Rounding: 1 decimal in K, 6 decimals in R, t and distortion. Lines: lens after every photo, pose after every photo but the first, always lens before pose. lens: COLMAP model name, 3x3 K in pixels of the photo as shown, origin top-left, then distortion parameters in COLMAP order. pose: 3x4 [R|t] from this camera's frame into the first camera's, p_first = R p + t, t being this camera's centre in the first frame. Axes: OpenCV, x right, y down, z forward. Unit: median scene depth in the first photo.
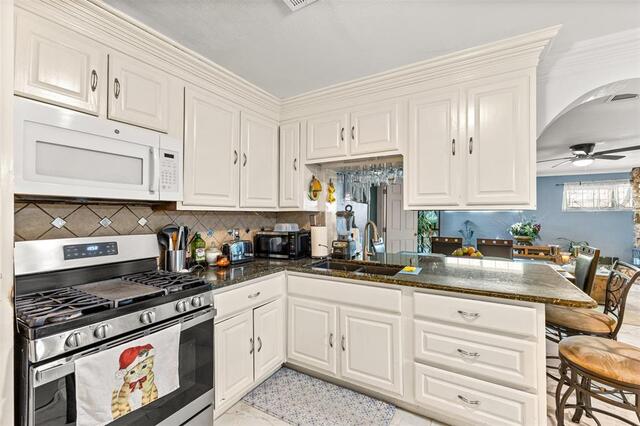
lens RADIAL K [[277.2, 0, 323.9], [0, 277.2, 210.9], [0, 0, 1]] dist [0.009645, -0.001020]
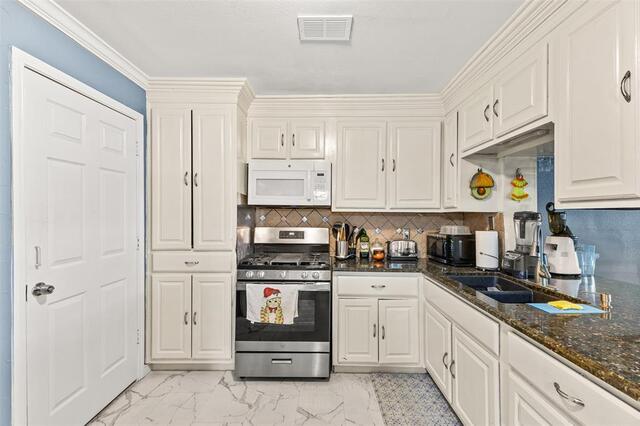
lens RADIAL K [[277.2, 0, 321.0], [0, 277.2, 213.2], [0, 0, 1]] dist [0.009645, -0.001020]
pose [[0.488238, -0.002830, -0.872706, 0.587529], [0.002358, 0.999995, -0.001924, 0.006128], [0.872707, -0.001118, 0.488243, 0.232809]]
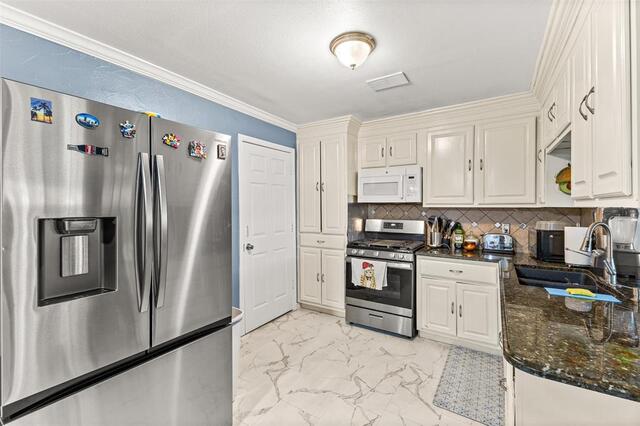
lens RADIAL K [[277.2, 0, 321.1], [0, 277.2, 208.1], [0, 0, 1]] dist [0.009645, -0.001020]
pose [[-0.044576, 0.002961, -0.999002, 1.041359], [0.009005, 0.999956, 0.002562, -0.007113], [0.998965, -0.008882, -0.044601, 0.397447]]
